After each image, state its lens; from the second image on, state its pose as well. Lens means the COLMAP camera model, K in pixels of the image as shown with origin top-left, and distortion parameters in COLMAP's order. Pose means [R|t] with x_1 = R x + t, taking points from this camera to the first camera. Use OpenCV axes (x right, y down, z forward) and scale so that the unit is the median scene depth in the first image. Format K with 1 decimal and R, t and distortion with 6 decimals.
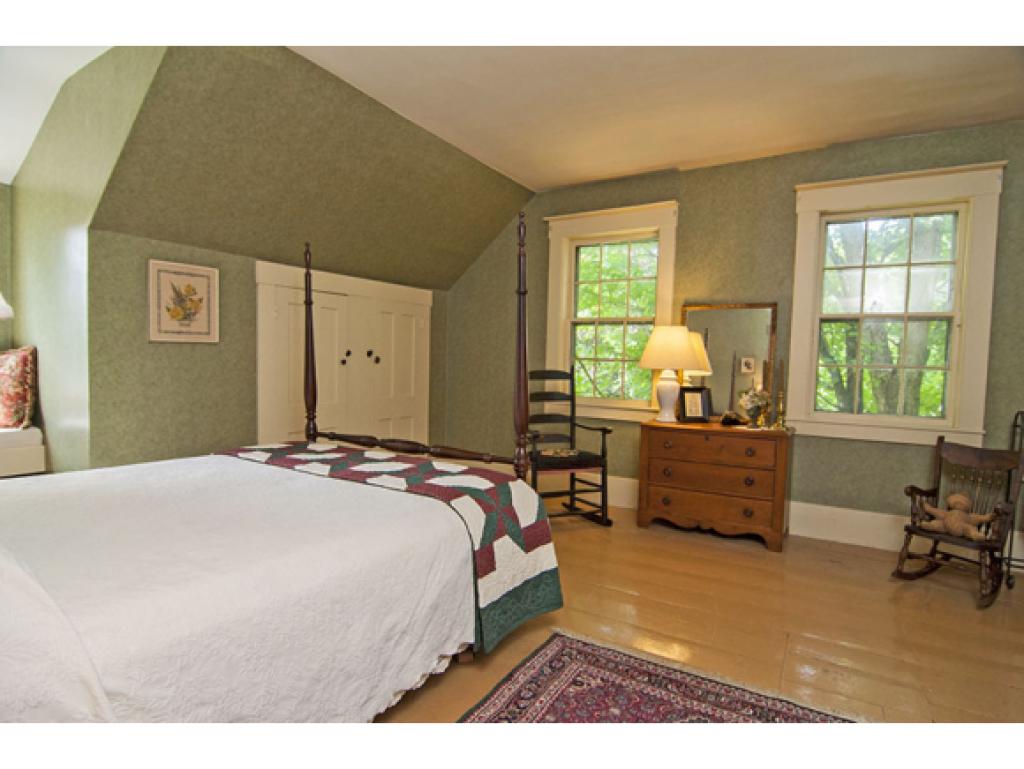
lens RADIAL K [[547.2, 0, 508.9], [0, 547.2, 388.1], [0, 0, 1]] dist [0.004095, 0.000301]
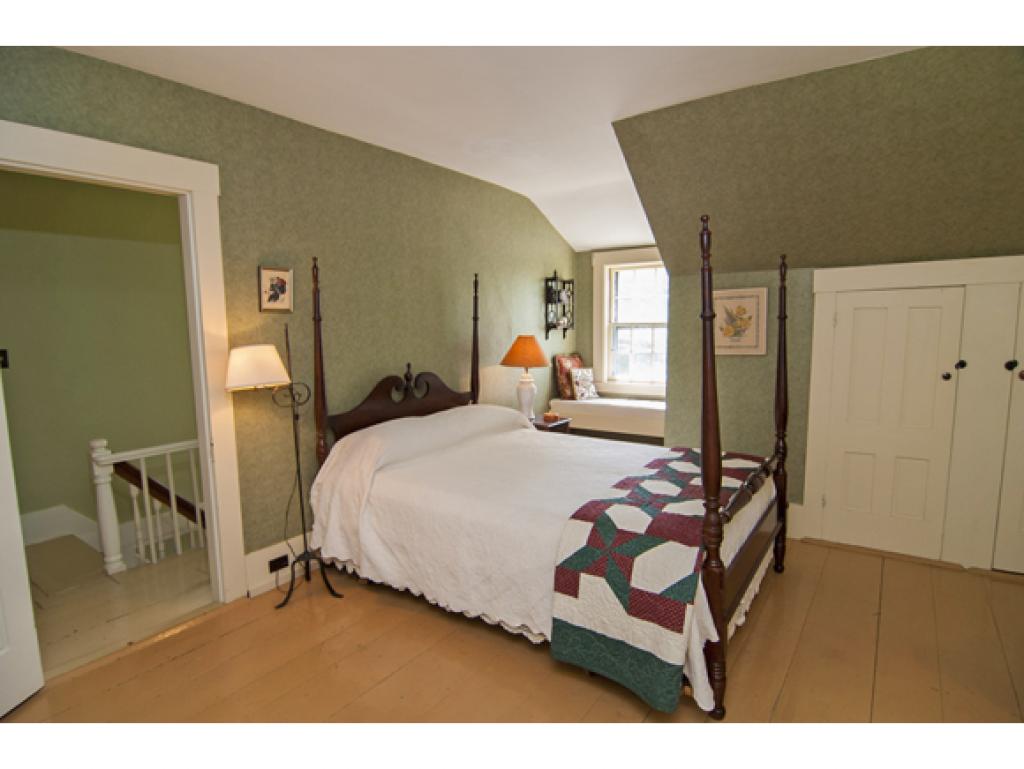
lens RADIAL K [[547.2, 0, 507.8], [0, 547.2, 387.4], [0, 0, 1]] dist [0.004095, 0.000301]
pose [[-0.052769, 0.086269, -0.994873, 0.624378], [-0.036546, 0.995427, 0.088256, -0.100087], [0.997938, 0.041016, -0.049375, 0.566737]]
